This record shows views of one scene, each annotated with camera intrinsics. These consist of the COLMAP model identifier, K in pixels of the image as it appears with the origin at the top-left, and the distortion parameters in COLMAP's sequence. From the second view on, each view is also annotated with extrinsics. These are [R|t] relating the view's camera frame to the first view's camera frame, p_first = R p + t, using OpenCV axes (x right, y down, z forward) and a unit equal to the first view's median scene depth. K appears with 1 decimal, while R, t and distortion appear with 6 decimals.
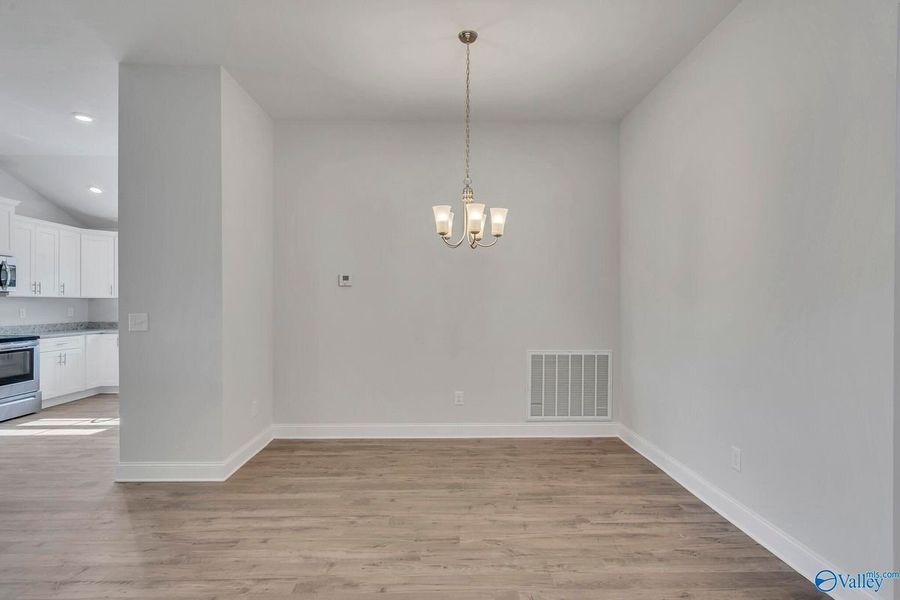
lens RADIAL K [[485.7, 0, 445.9], [0, 485.7, 303.3], [0, 0, 1]] dist [0.001392, 0.001373]
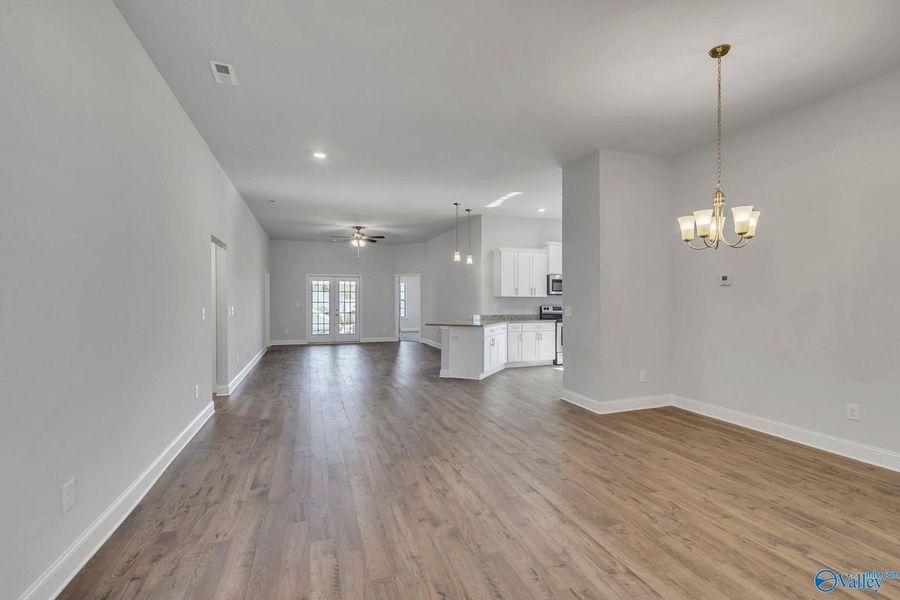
lens RADIAL K [[399.3, 0, 447.3], [0, 399.3, 301.1], [0, 0, 1]] dist [-0.002631, 0.000014]
pose [[0.304853, 0.000609, -0.952399, 0.603799], [-0.000580, 1.000000, 0.000454, 0.001190], [0.952399, 0.000414, 0.304854, 0.138641]]
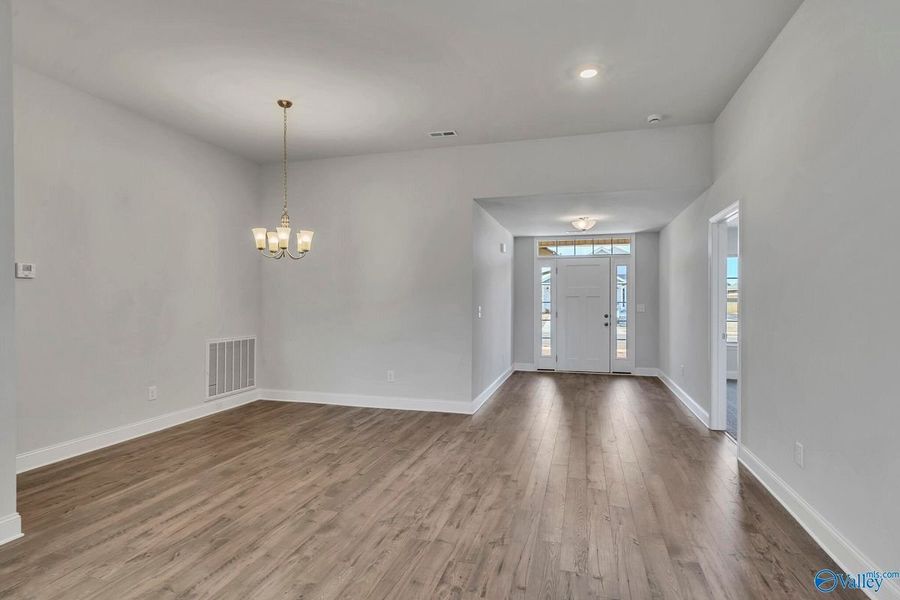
lens RADIAL K [[485.7, 0, 445.4], [0, 485.7, 296.7], [0, 0, 1]] dist [0.001392, 0.001373]
pose [[0.292560, 0.004303, 0.956237, -0.972866], [0.001834, 0.999986, -0.005061, -0.000323], [-0.956245, 0.003234, 0.292548, 0.147645]]
